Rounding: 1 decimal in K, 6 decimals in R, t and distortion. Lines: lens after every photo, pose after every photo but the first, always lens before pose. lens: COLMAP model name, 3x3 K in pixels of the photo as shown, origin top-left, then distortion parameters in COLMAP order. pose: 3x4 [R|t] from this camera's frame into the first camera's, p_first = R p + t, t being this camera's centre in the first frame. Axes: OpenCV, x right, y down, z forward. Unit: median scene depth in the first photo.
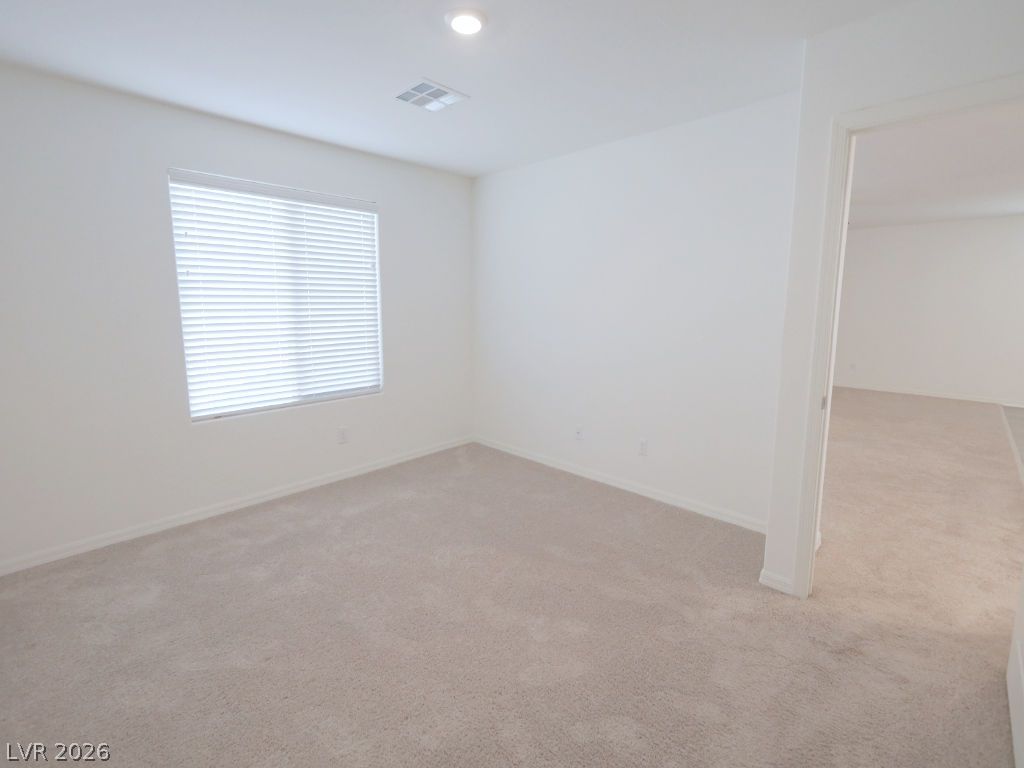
lens RADIAL K [[464.6, 0, 513.0], [0, 464.6, 367.8], [0, 0, 1]] dist [-0.000018, 0.000096]
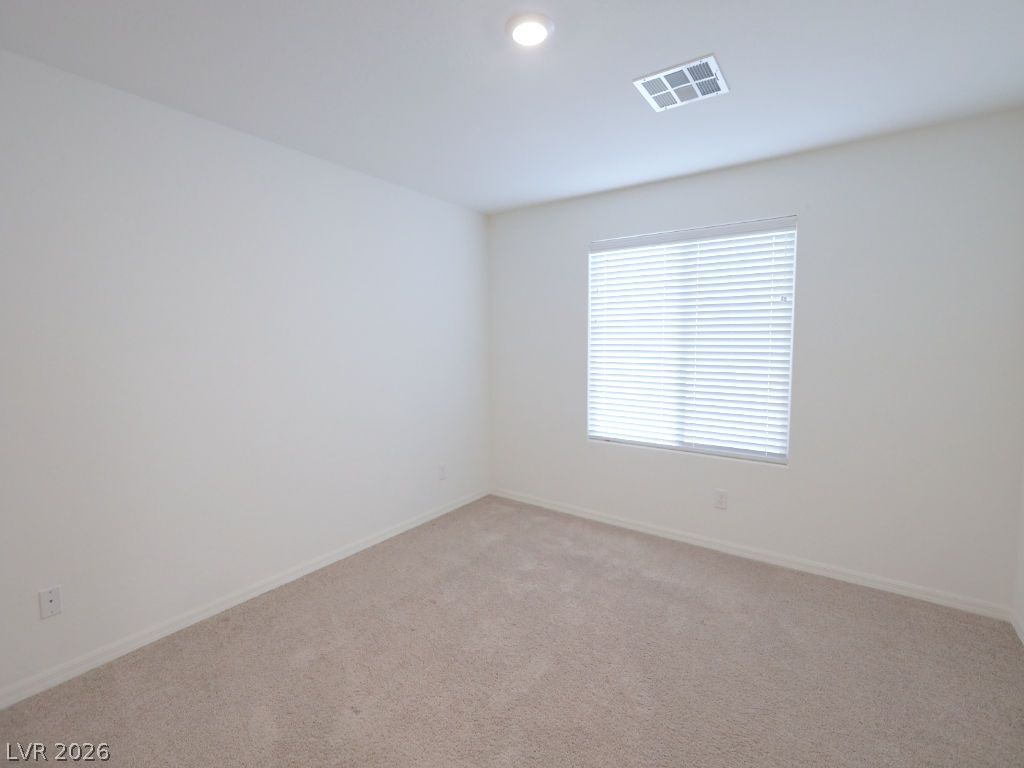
lens RADIAL K [[460.5, 0, 512.0], [0, 460.5, 379.6], [0, 0, 1]] dist [0.000351, 0.000612]
pose [[0.152408, 0.077697, -0.985259, 0.427628], [-0.143744, 0.988047, 0.055681, -0.070494], [0.977809, 0.133139, 0.161754, 0.496890]]
